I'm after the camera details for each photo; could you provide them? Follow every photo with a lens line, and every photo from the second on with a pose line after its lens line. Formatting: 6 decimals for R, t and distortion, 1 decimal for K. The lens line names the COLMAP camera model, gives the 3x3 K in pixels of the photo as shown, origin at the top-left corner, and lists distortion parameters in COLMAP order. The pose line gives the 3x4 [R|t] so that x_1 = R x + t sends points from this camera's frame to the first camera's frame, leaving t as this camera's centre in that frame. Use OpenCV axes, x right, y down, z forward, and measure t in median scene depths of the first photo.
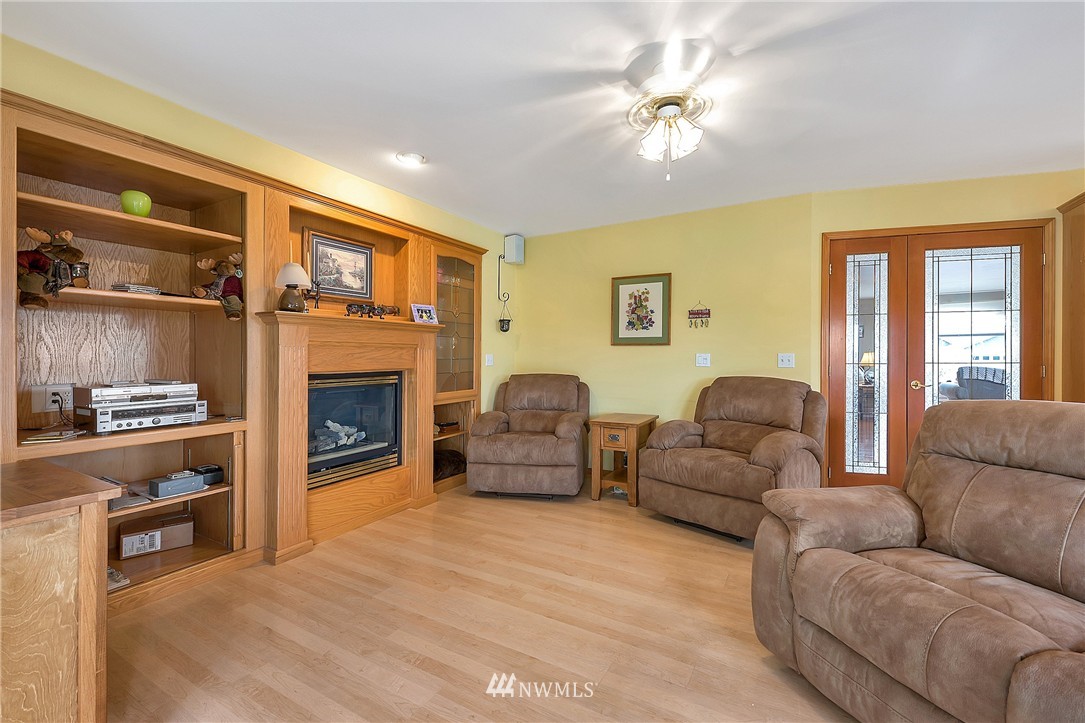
lens RADIAL K [[459.9, 0, 544.5], [0, 459.9, 359.3], [0, 0, 1]] dist [0.031410, -0.000403]
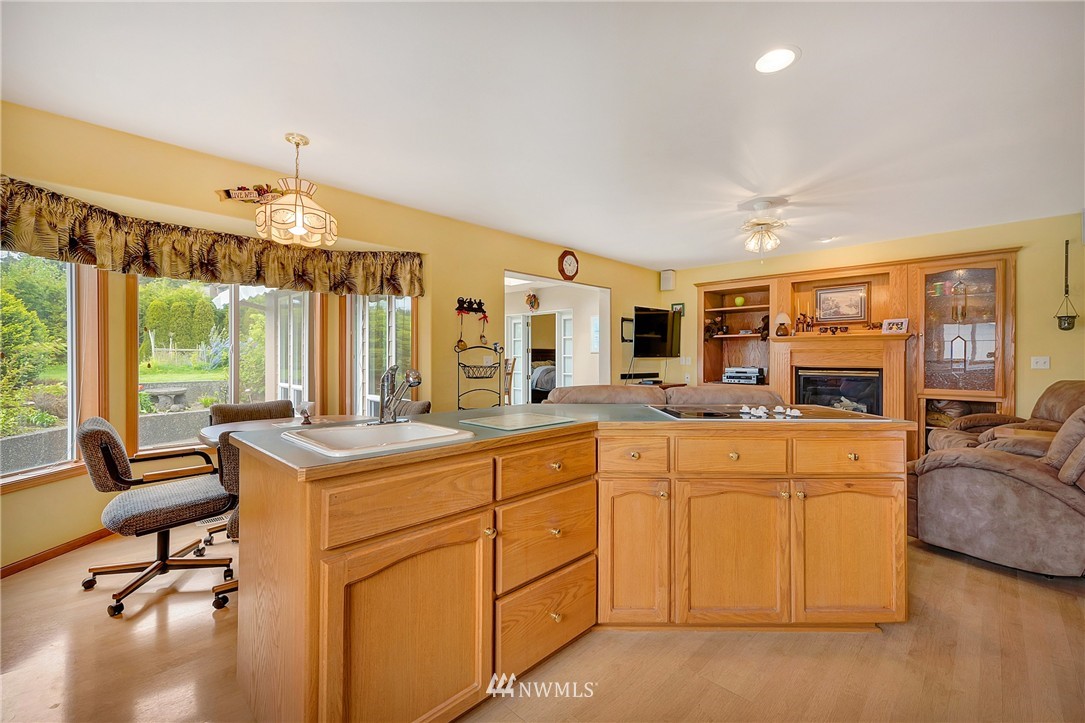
lens RADIAL K [[459.9, 0, 544.5], [0, 459.9, 359.3], [0, 0, 1]] dist [0.031410, -0.000403]
pose [[-0.254675, 0.006020, -0.967008, 1.388148], [-0.013110, 0.999867, 0.009677, -0.003326], [0.966938, 0.015142, -0.254563, 0.401661]]
